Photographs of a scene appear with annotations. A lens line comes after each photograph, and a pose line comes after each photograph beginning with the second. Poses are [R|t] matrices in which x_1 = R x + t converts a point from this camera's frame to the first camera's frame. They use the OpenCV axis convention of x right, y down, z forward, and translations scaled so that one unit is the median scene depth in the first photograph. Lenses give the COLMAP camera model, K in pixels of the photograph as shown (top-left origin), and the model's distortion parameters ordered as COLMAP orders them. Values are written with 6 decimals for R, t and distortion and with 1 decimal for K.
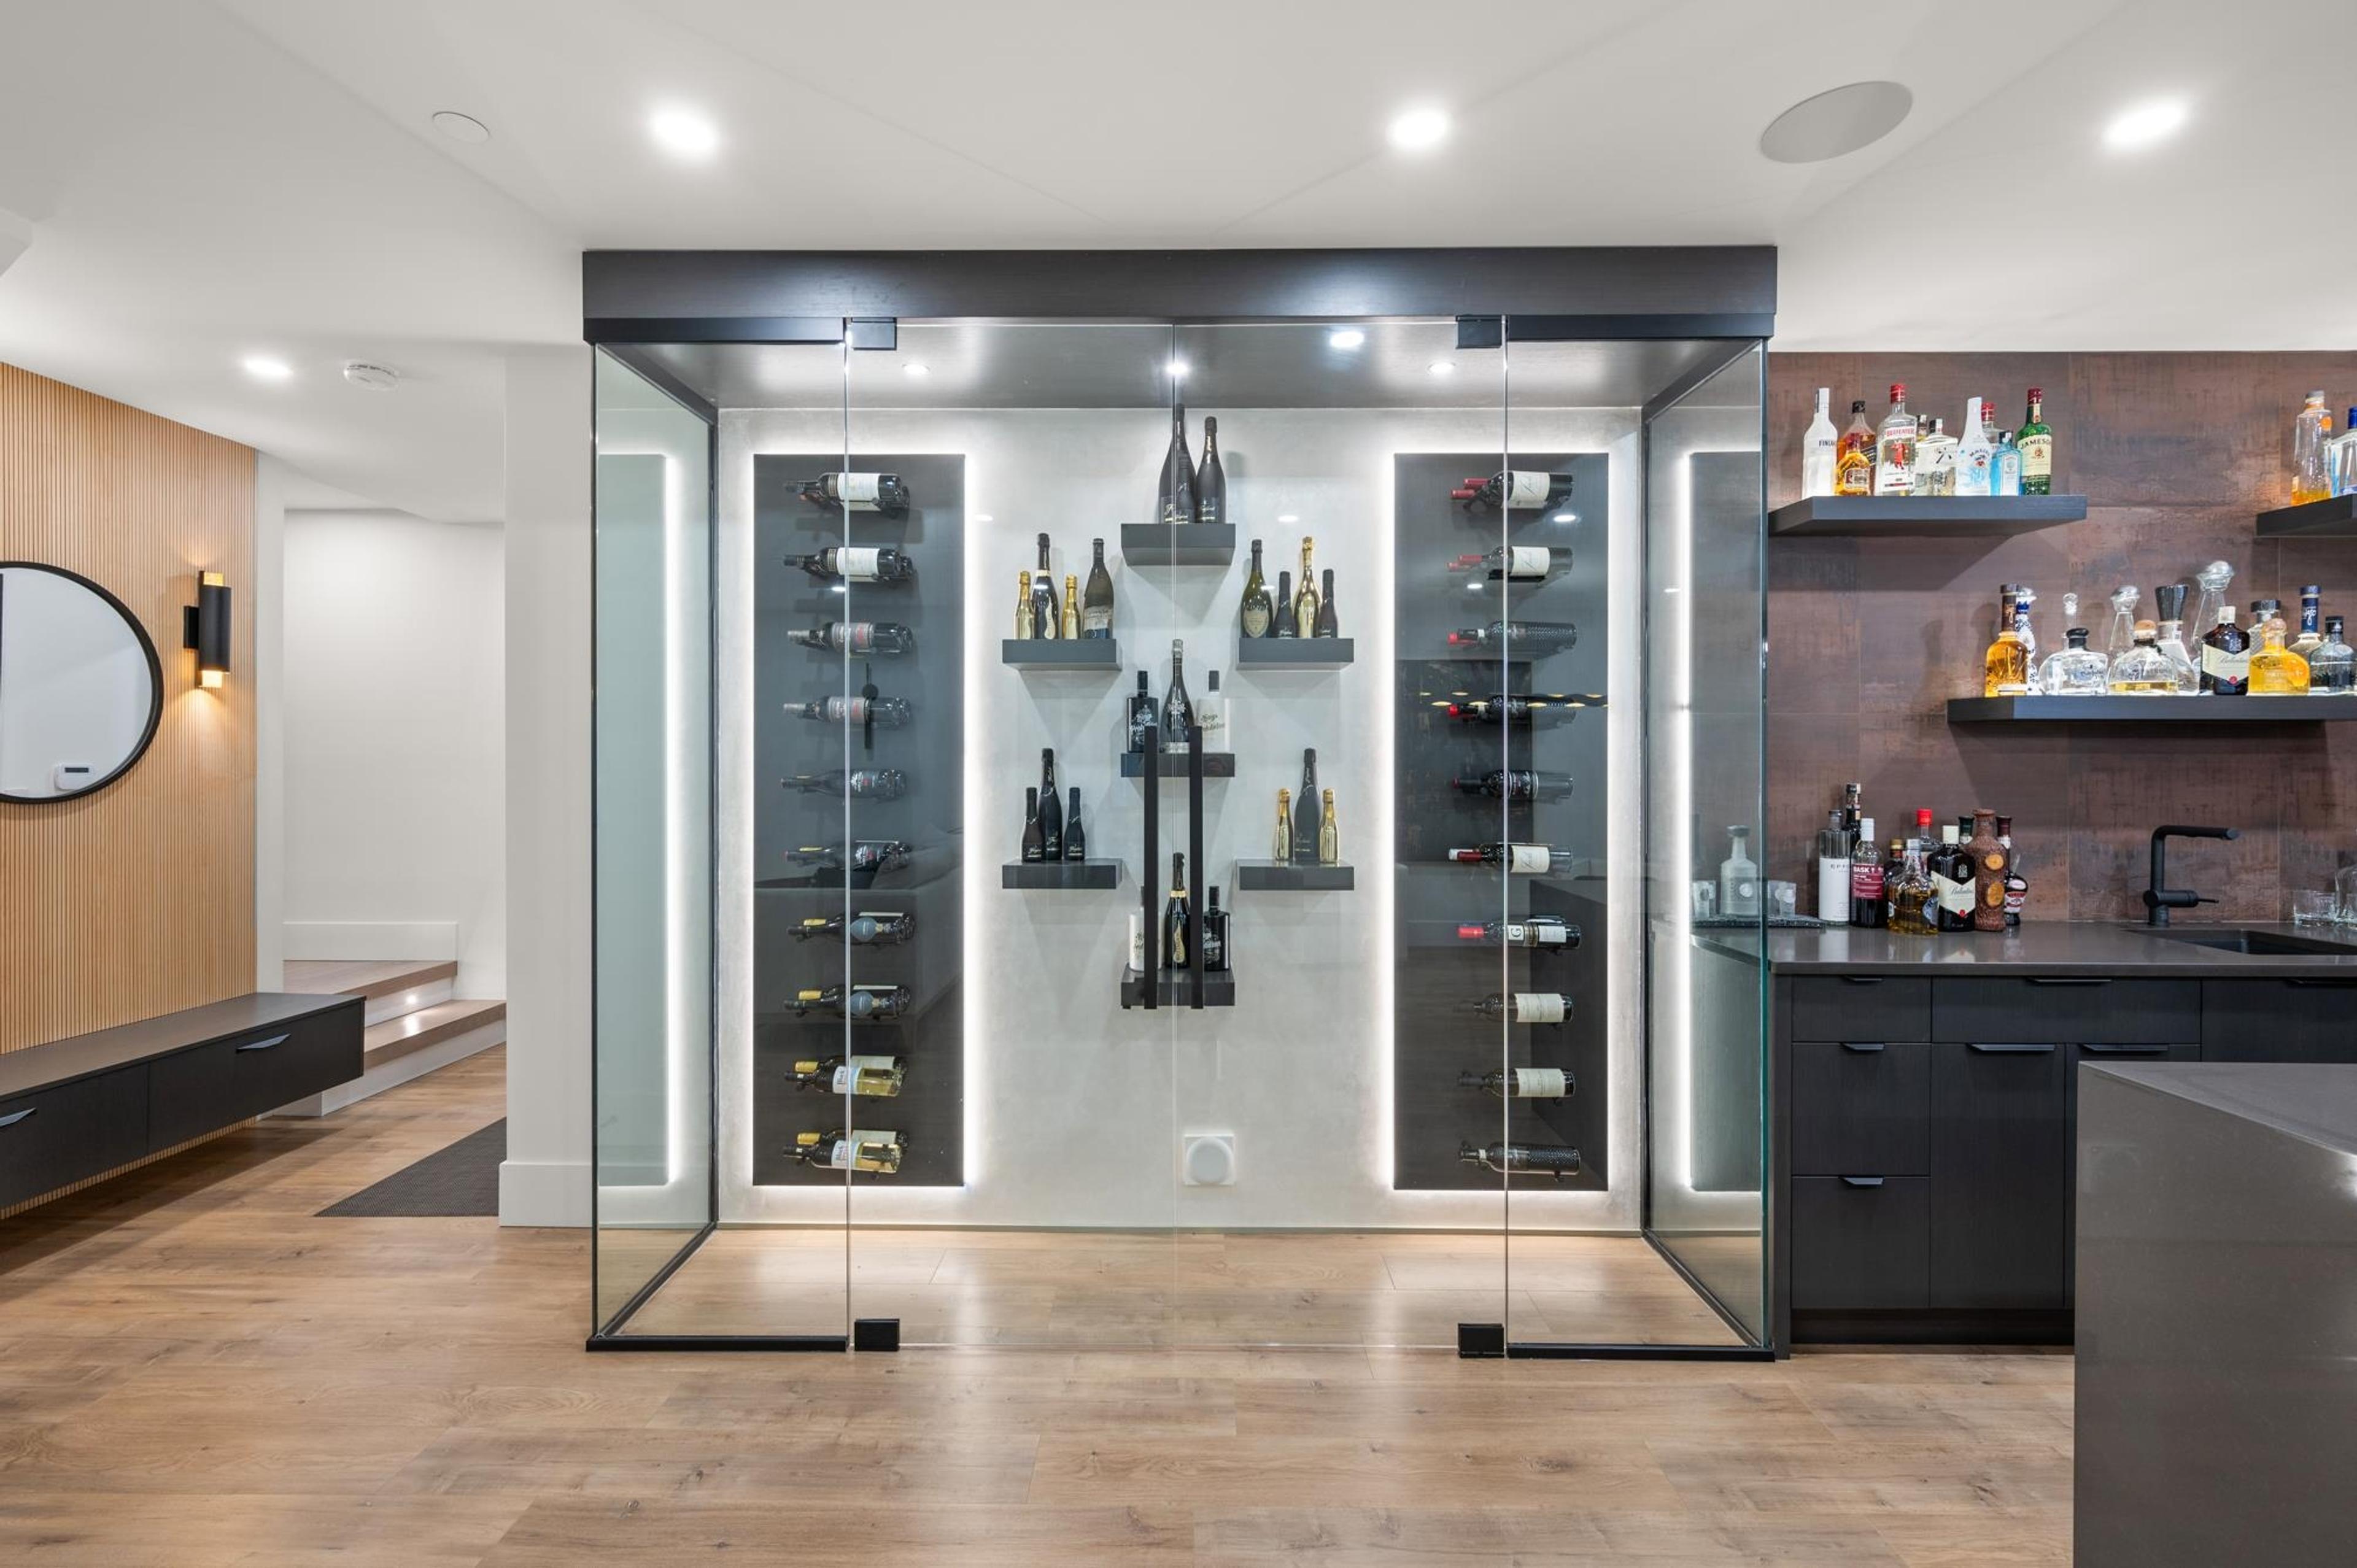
lens RADIAL K [[1016.3, 0, 1176.0], [0, 1016.3, 769.9], [0, 0, 1]] dist [-0.000241, 0.000085]
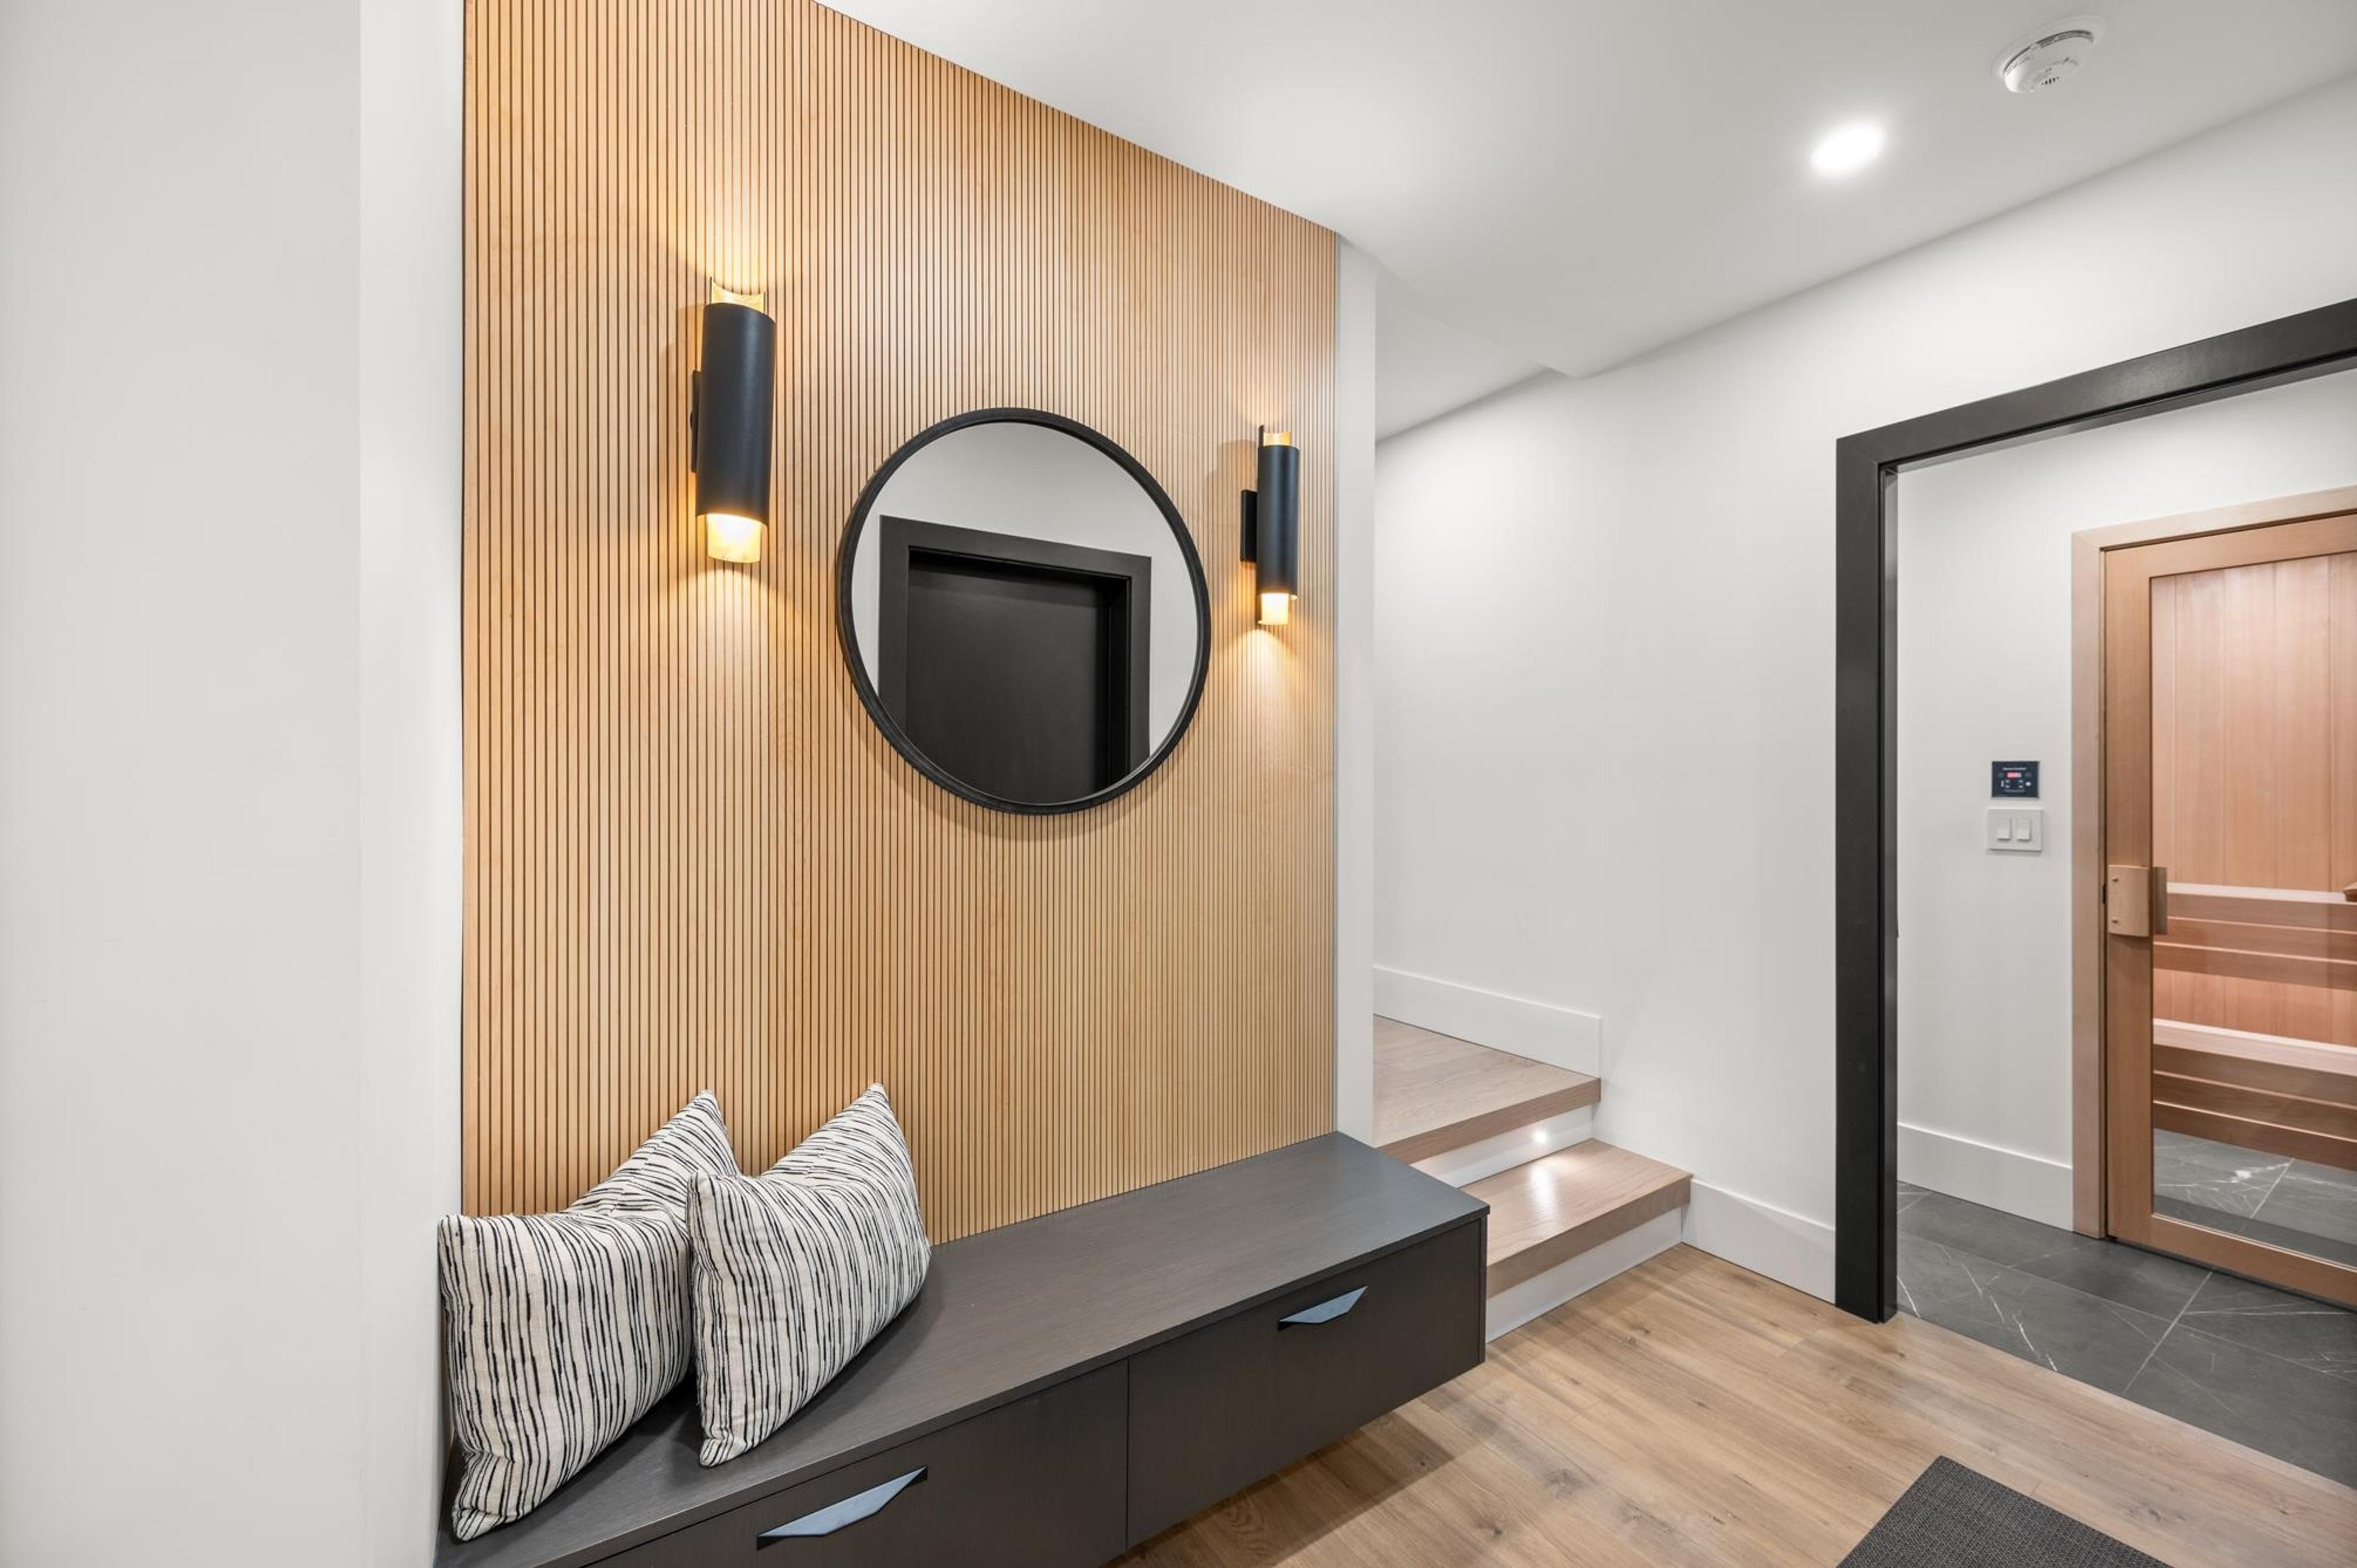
lens RADIAL K [[937.7, 0, 1178.5], [0, 937.7, 784.0], [0, 0, 1]] dist [0.003325, 0.000329]
pose [[0.563108, 0.000522, -0.826383, -0.660918], [-0.002829, 0.999995, -0.001297, 0.016704], [0.826379, 0.003068, 0.563106, 0.808144]]
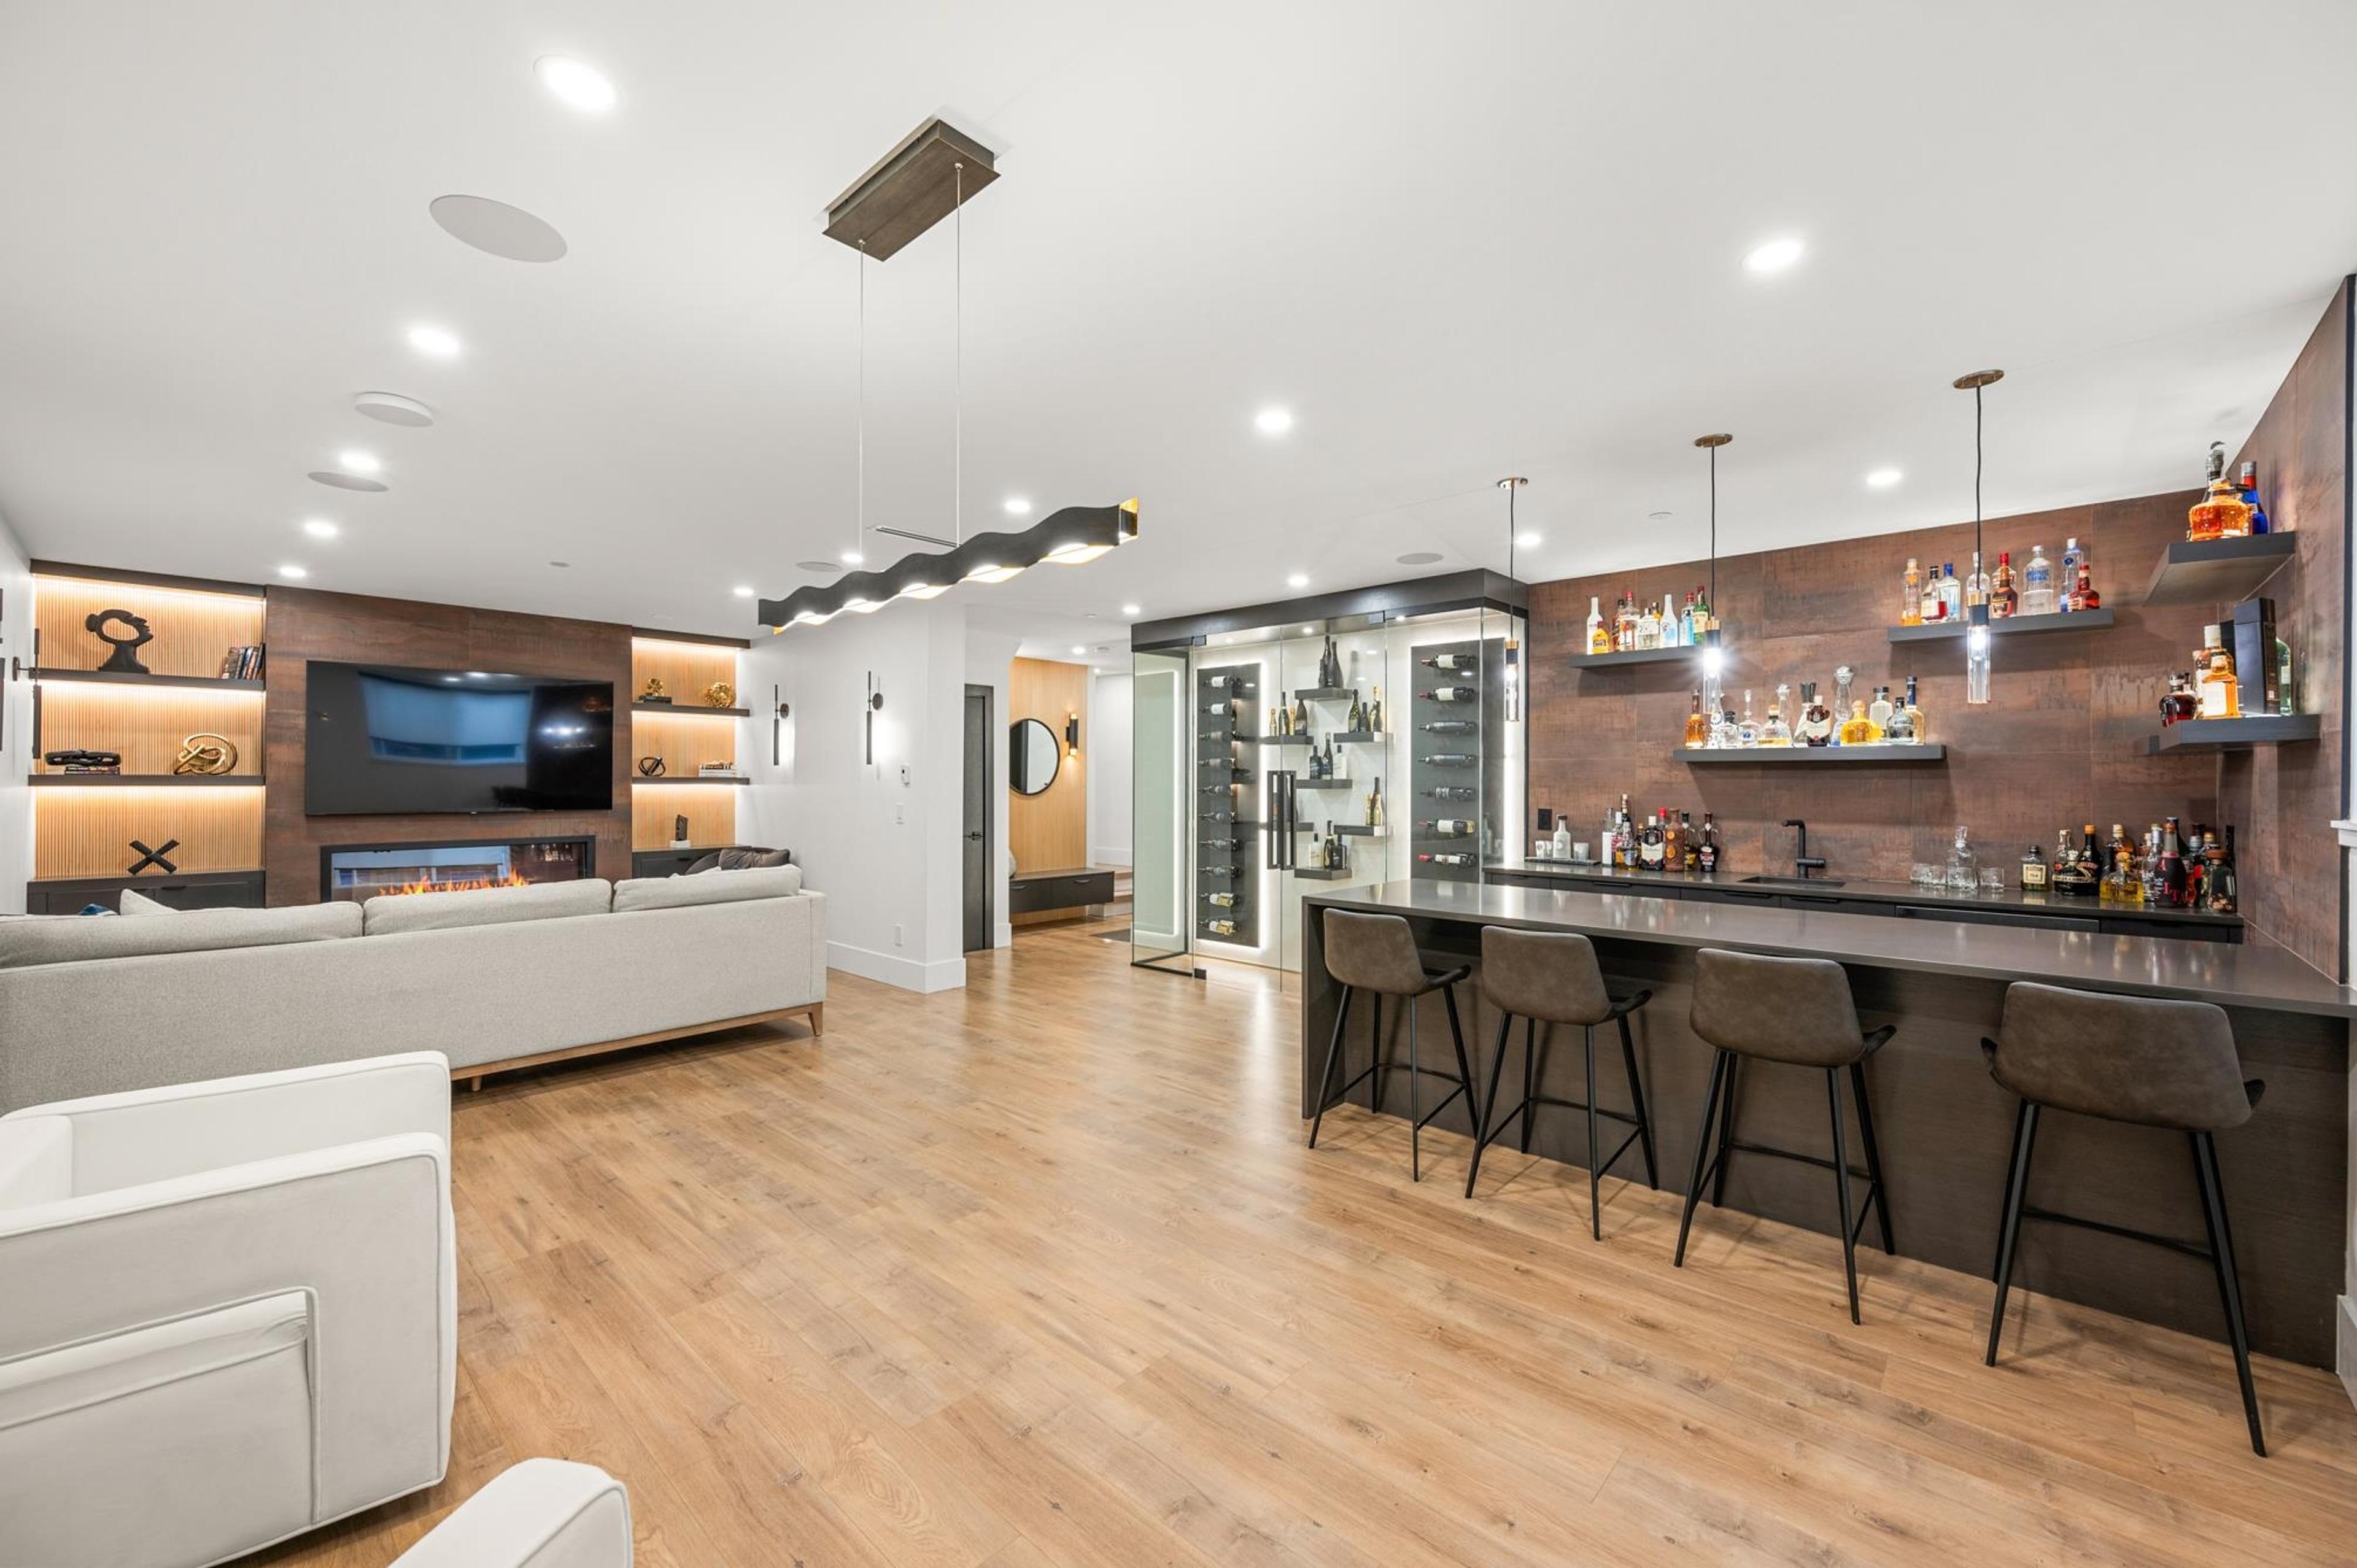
lens RADIAL K [[931.0, 0, 1174.9], [0, 931.0, 775.5], [0, 0, 1]] dist [-0.001675, 0.000464]
pose [[0.743754, -0.003447, -0.668444, 1.209132], [-0.003618, 0.999951, -0.009182, -0.003184], [0.668443, 0.009248, 0.743706, -0.892058]]
